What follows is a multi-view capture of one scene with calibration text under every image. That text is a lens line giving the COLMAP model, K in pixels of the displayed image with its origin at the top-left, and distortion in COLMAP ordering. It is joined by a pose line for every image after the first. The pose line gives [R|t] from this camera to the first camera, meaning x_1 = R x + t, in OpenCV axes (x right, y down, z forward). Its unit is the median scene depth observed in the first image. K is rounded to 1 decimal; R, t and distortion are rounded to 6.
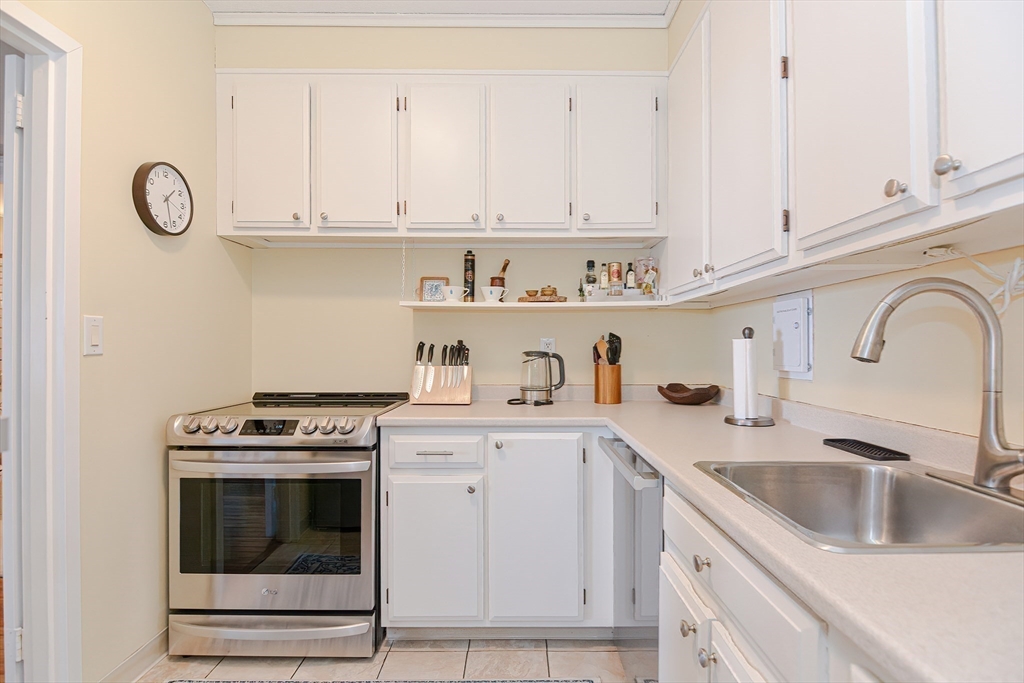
lens RADIAL K [[497.2, 0, 512.5], [0, 497.2, 344.6], [0, 0, 1]] dist [0.000694, -0.005650]
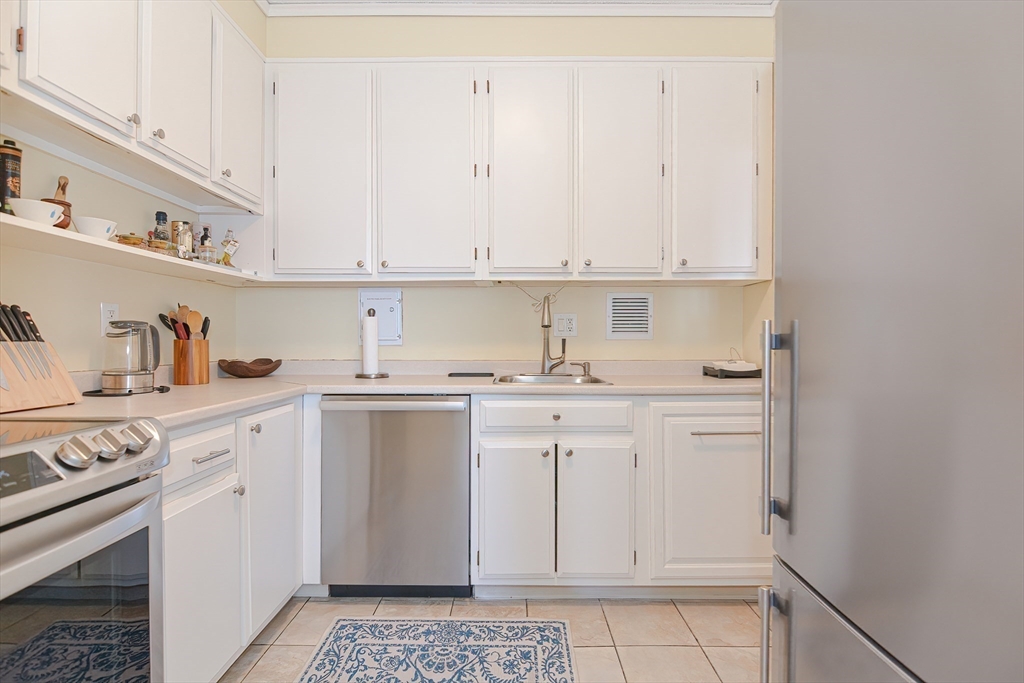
lens RADIAL K [[497.2, 0, 511.7], [0, 497.2, 341.5], [0, 0, 1]] dist [0.000694, -0.005650]
pose [[-0.003288, -0.002334, 0.999992, -0.688026], [-0.005920, 0.999980, 0.002314, 0.038723], [-0.999977, -0.005912, -0.003302, 0.452261]]
